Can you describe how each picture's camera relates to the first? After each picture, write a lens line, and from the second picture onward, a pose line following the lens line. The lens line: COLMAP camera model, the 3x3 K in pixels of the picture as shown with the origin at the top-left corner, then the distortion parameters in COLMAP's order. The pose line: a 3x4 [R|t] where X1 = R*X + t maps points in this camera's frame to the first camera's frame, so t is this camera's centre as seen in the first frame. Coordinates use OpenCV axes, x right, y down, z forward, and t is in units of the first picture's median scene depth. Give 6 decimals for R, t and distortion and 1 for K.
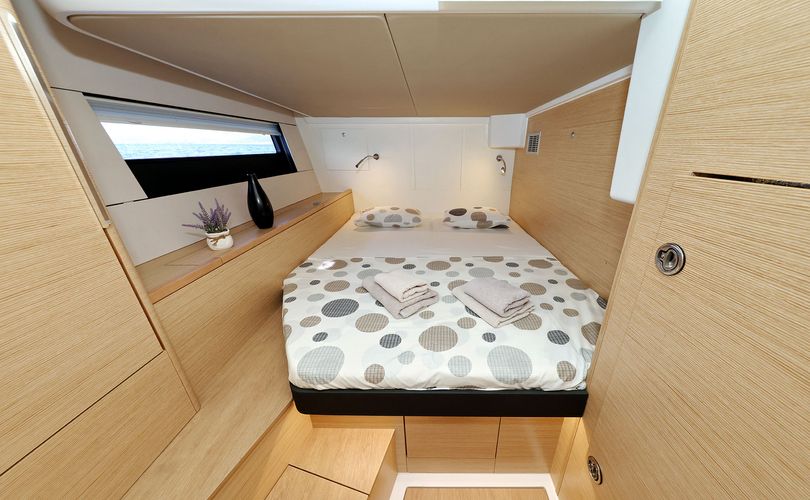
lens RADIAL K [[265.5, 0, 423.7], [0, 265.5, 251.5], [0, 0, 1]] dist [0.006770, -0.003345]
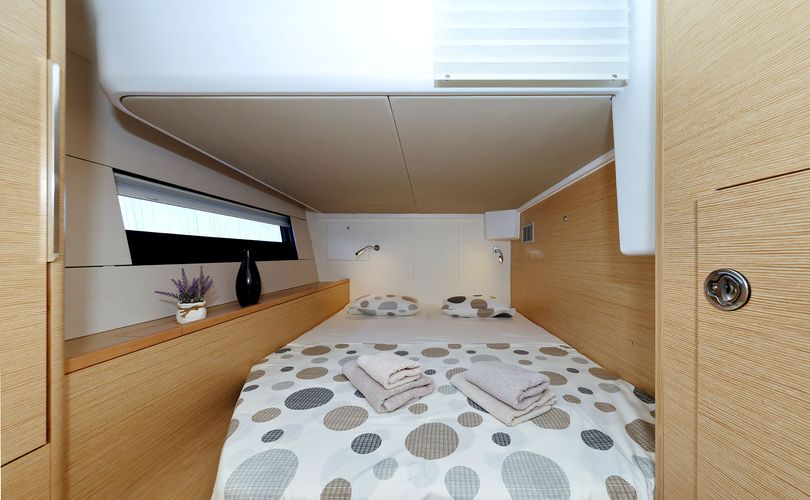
lens RADIAL K [[265.5, 0, 423.7], [0, 265.5, 251.5], [0, 0, 1]] dist [0.006770, -0.003345]
pose [[0.999574, 0.029003, -0.003304, 0.014071], [-0.028076, 0.924264, -0.380721, 0.091068], [-0.007988, 0.380651, 0.924684, 0.090139]]
